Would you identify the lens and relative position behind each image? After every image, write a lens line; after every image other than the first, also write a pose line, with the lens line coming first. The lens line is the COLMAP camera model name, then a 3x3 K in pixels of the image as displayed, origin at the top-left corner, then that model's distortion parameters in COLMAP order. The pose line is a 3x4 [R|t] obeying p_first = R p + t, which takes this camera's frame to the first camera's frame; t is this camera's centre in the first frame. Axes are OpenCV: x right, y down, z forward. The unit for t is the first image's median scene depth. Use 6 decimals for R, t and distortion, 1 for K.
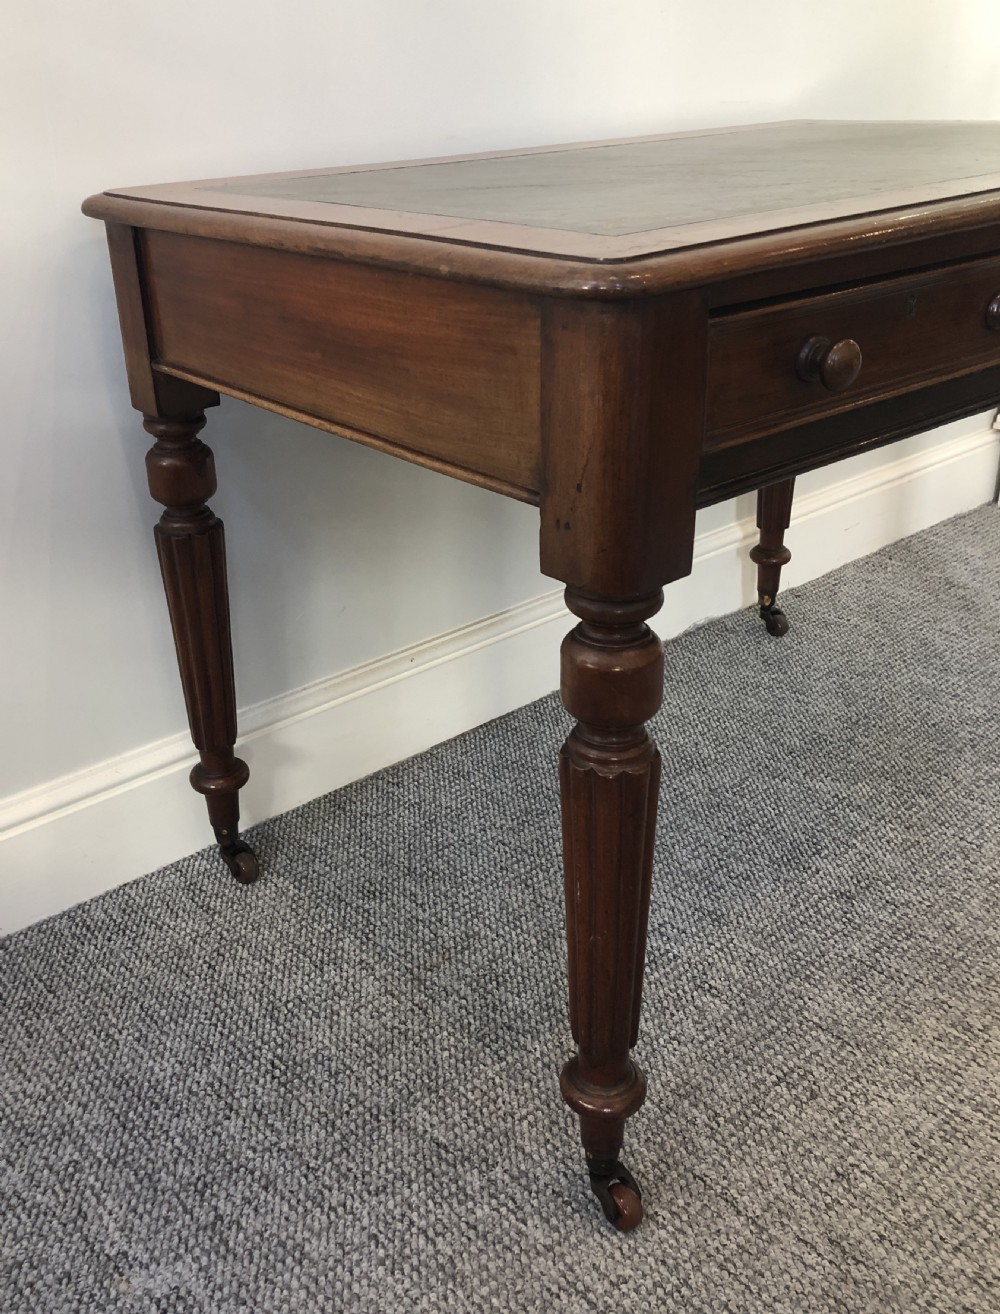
lens RADIAL K [[1241.5, 0, 458.6], [0, 1241.5, 640.2], [0, 0, 1]] dist [0.019720, 0.000000]
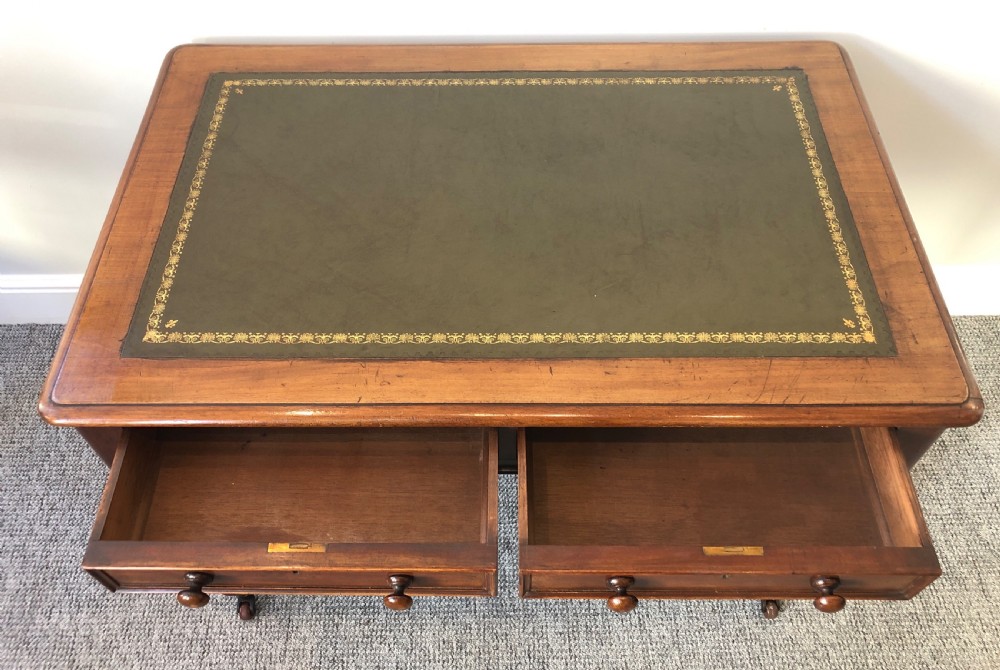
lens RADIAL K [[822.3, 0, 501.6], [0, 822.3, 370.9], [0, 0, 1]] dist [-0.000637, 0.035286]
pose [[0.774668, 0.541990, -0.325786, 0.559281], [-0.290234, 0.762447, 0.578306, -0.674344], [0.561831, -0.353442, 0.747948, 0.203116]]
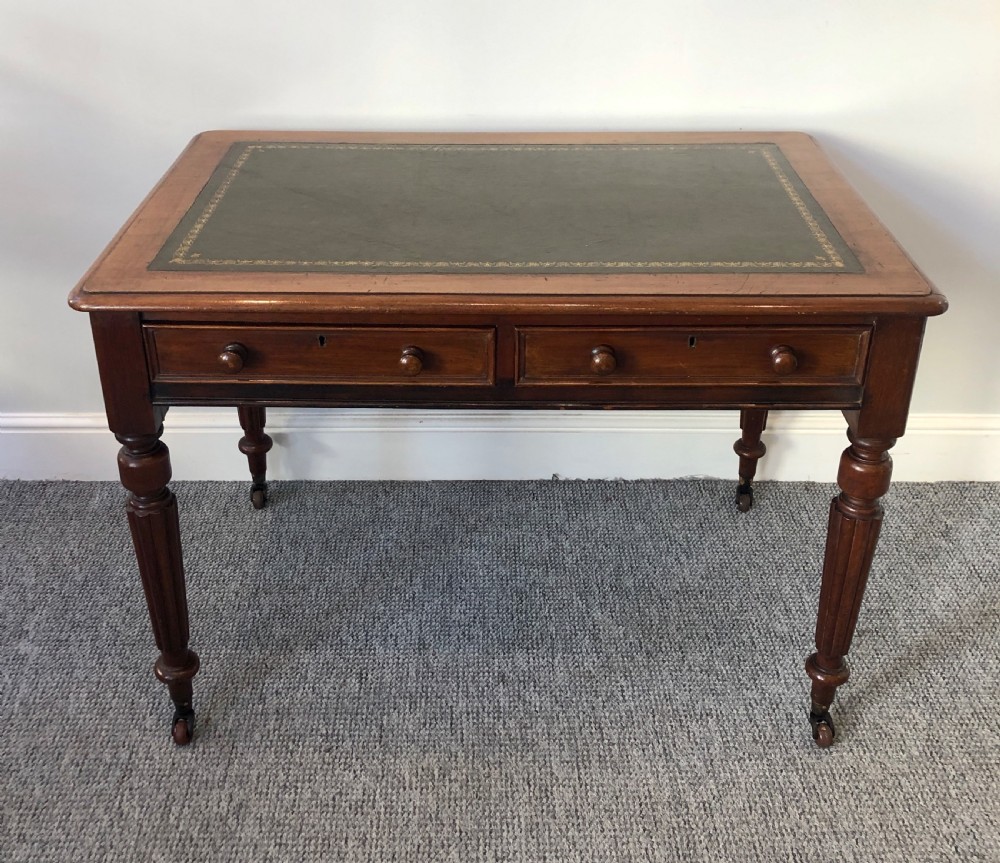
lens RADIAL K [[1133.1, 0, 495.1], [0, 1133.1, 372.6], [0, 0, 1]] dist [0.018829, 0.000000]
pose [[0.771082, 0.341319, -0.537526, 0.916314], [-0.299863, 0.939371, 0.166329, -0.362587], [0.561708, 0.032931, 0.826680, -0.134370]]
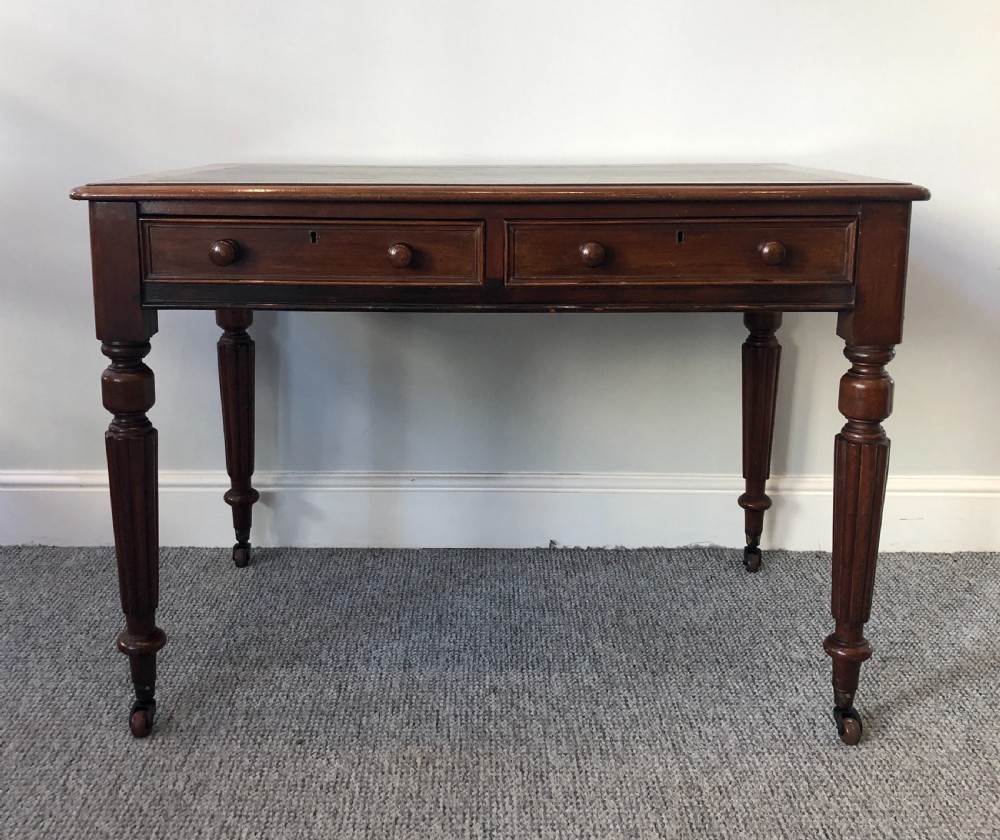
lens RADIAL K [[1148.1, 0, 481.3], [0, 1148.1, 375.6], [0, 0, 1]] dist [0.019511, 0.000000]
pose [[0.760843, 0.177263, -0.624256, 1.032709], [-0.303620, 0.947423, -0.101022, 0.011924], [0.573526, 0.266399, 0.774661, -0.069314]]
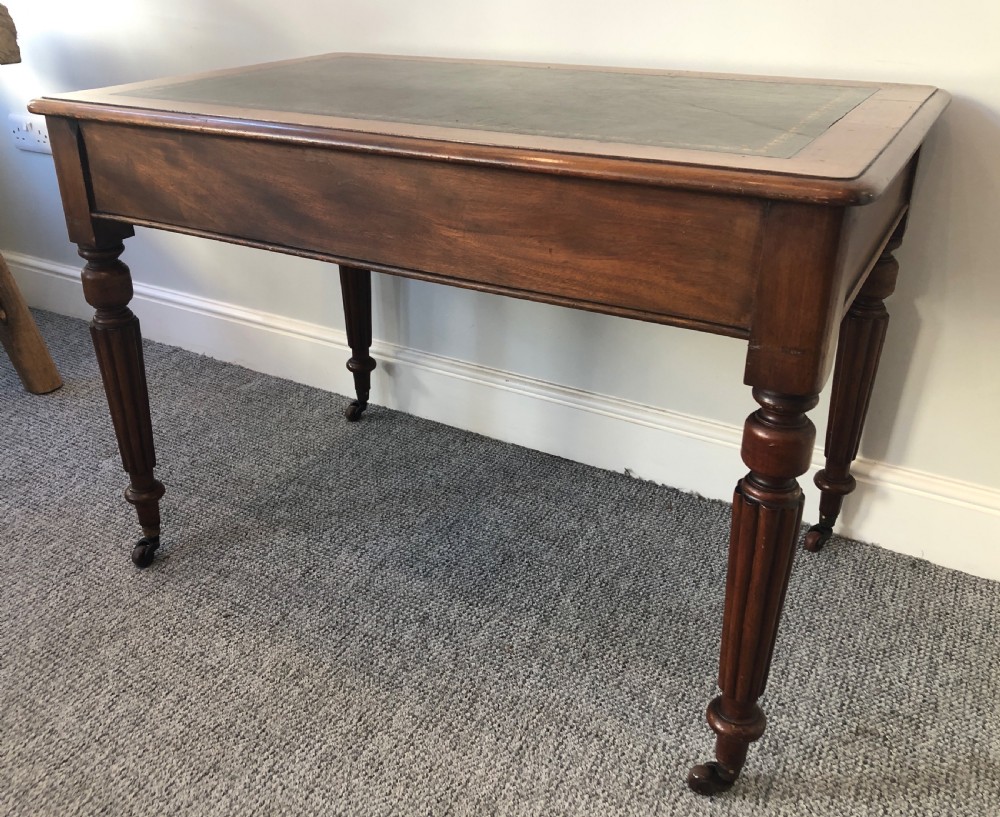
lens RADIAL K [[922.4, 0, 461.0], [0, 922.4, 395.3], [0, 0, 1]] dist [0.021917, 0.000000]
pose [[0.331982, 0.440377, -0.834180, 1.090074], [-0.417495, 0.861598, 0.288699, -0.330918], [0.845864, 0.252423, 0.469890, 0.491607]]
